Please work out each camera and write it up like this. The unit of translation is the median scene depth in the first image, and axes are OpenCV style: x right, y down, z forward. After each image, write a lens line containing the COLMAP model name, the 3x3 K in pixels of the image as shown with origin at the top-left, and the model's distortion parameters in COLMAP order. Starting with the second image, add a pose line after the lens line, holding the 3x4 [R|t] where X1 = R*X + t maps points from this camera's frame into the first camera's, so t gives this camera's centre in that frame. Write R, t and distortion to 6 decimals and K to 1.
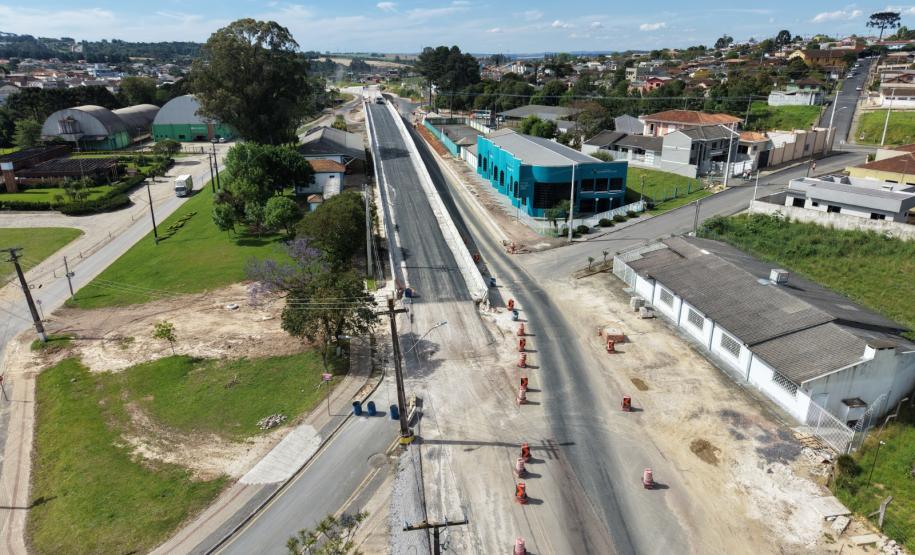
lens RADIAL K [[618.5, 0, 457.5], [0, 618.5, 277.5], [0, 0, 1]] dist [0.043852, -0.046913]
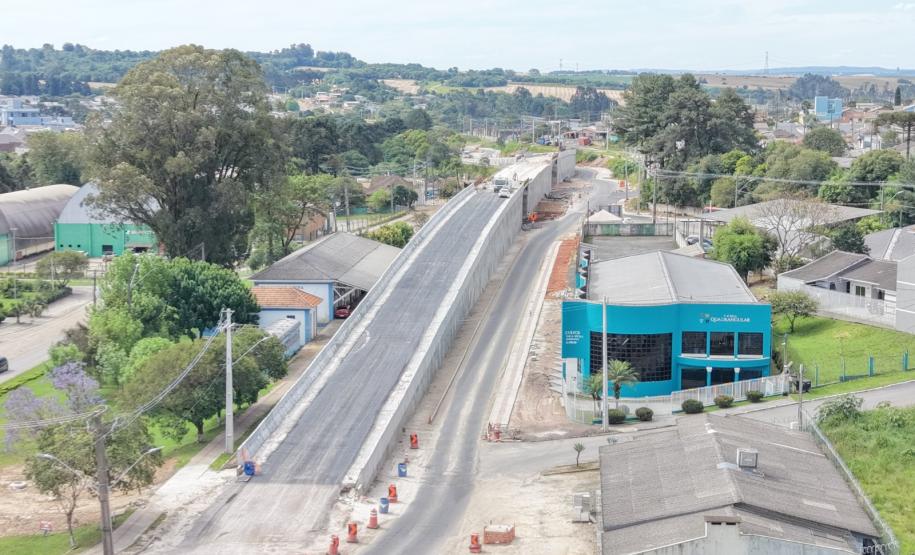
lens RADIAL K [[1617.5, 0, 457.5], [0, 1617.5, 277.5], [0, 0, 1]] dist [0.331494, -2.009193]
pose [[0.969461, 0.031695, -0.243190, 0.214432], [-0.083976, 0.974571, -0.207750, 0.065893], [0.230421, 0.221828, 0.947469, -0.248092]]
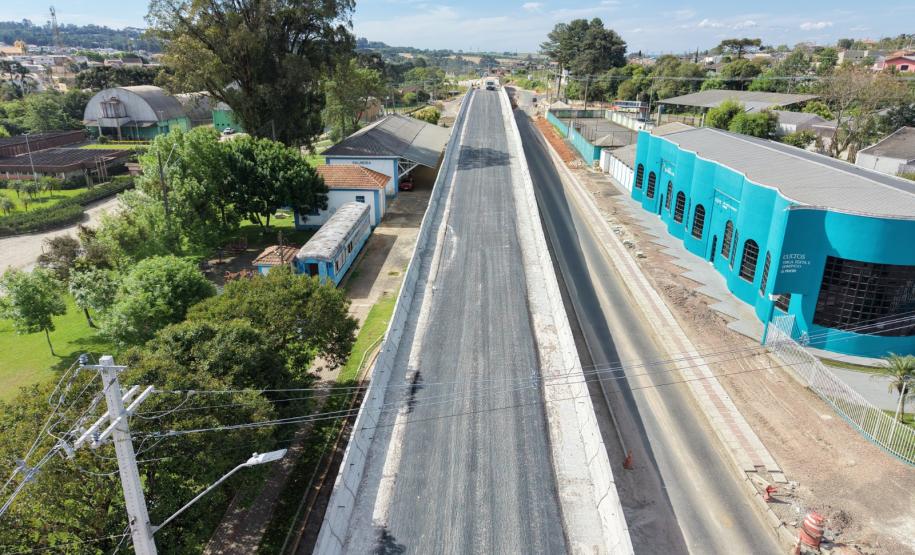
lens RADIAL K [[618.5, 0, 457.5], [0, 618.5, 277.5], [0, 0, 1]] dist [0.043852, -0.046913]
pose [[0.979844, 0.072832, -0.186015, -0.009983], [-0.073014, 0.997314, 0.005884, -0.076101], [0.185944, 0.007816, 0.982529, 0.360361]]
